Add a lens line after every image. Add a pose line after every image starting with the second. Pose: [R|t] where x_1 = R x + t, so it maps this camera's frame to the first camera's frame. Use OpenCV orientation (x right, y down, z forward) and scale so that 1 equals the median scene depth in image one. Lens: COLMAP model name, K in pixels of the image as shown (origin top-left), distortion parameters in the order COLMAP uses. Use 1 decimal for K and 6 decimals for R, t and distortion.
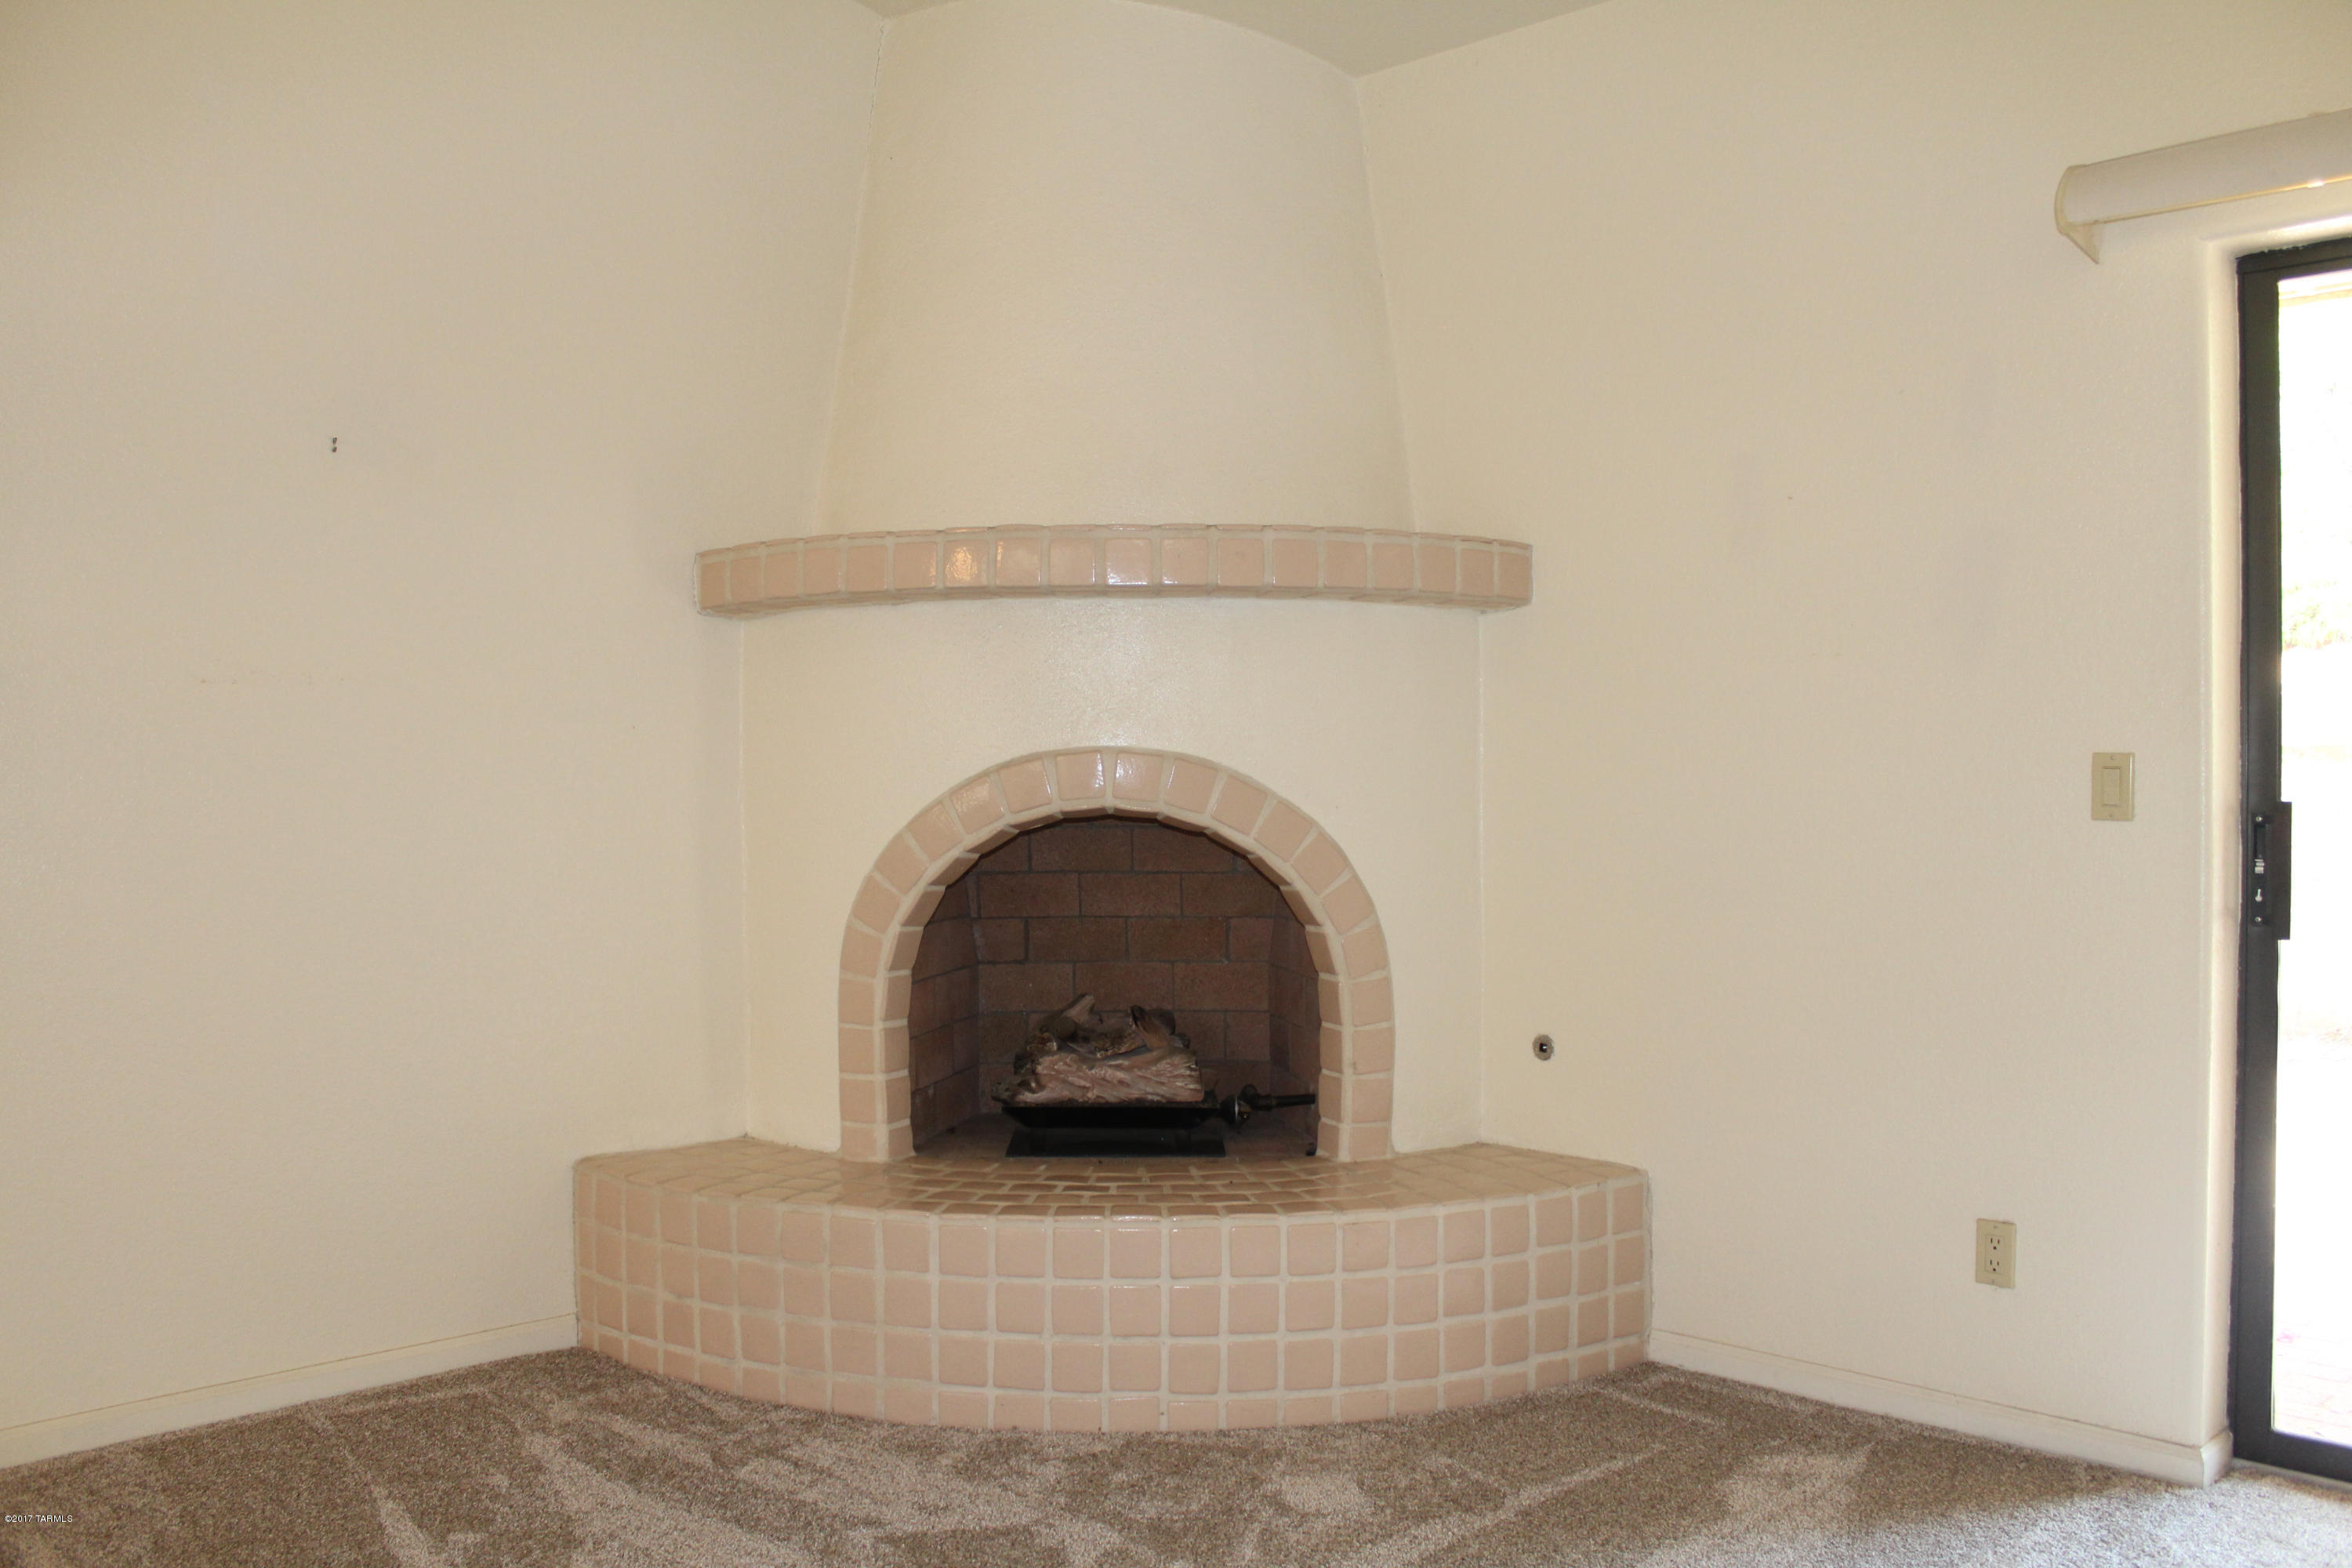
lens RADIAL K [[1959.6, 0, 1163.6], [0, 1959.6, 788.3], [0, 0, 1]] dist [-0.162708, 0.144965]
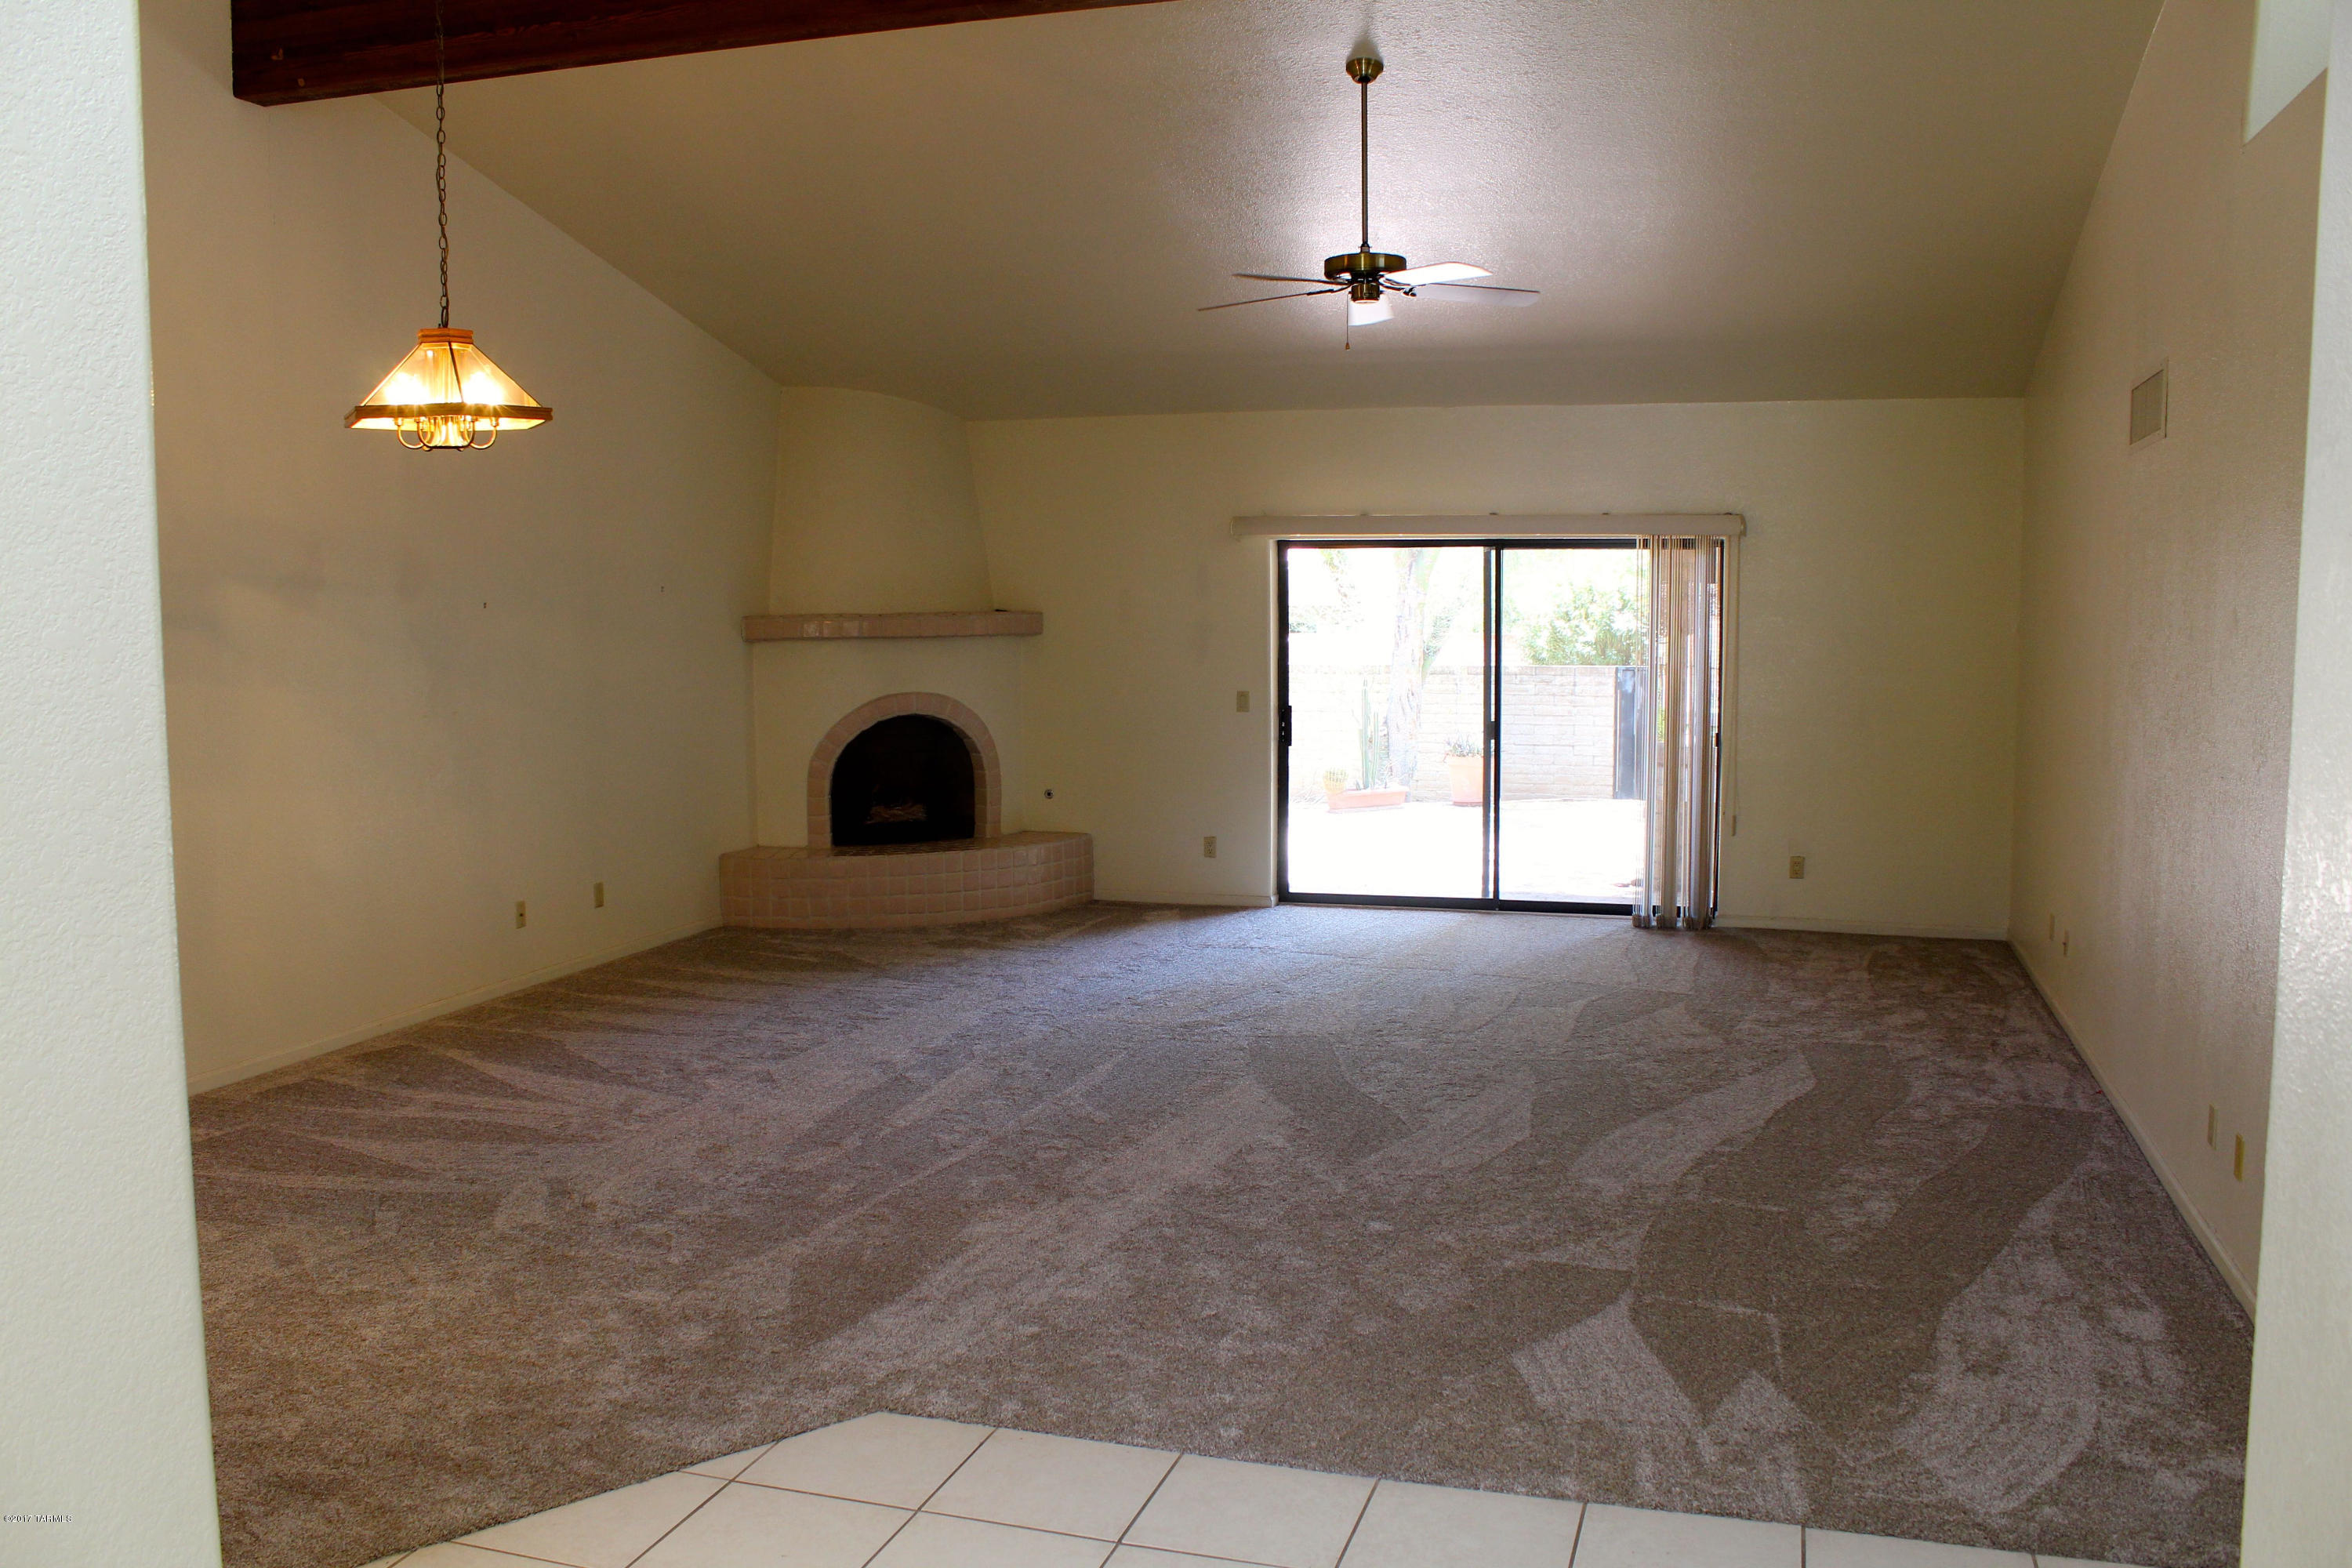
lens RADIAL K [[1959.6, 0, 1163.6], [0, 1959.6, 788.3], [0, 0, 1]] dist [-0.162708, 0.144965]
pose [[0.892532, -0.050663, 0.448129, -0.961588], [0.011665, 0.995931, 0.089361, -0.129214], [-0.450833, -0.074530, 0.889491, -1.646361]]
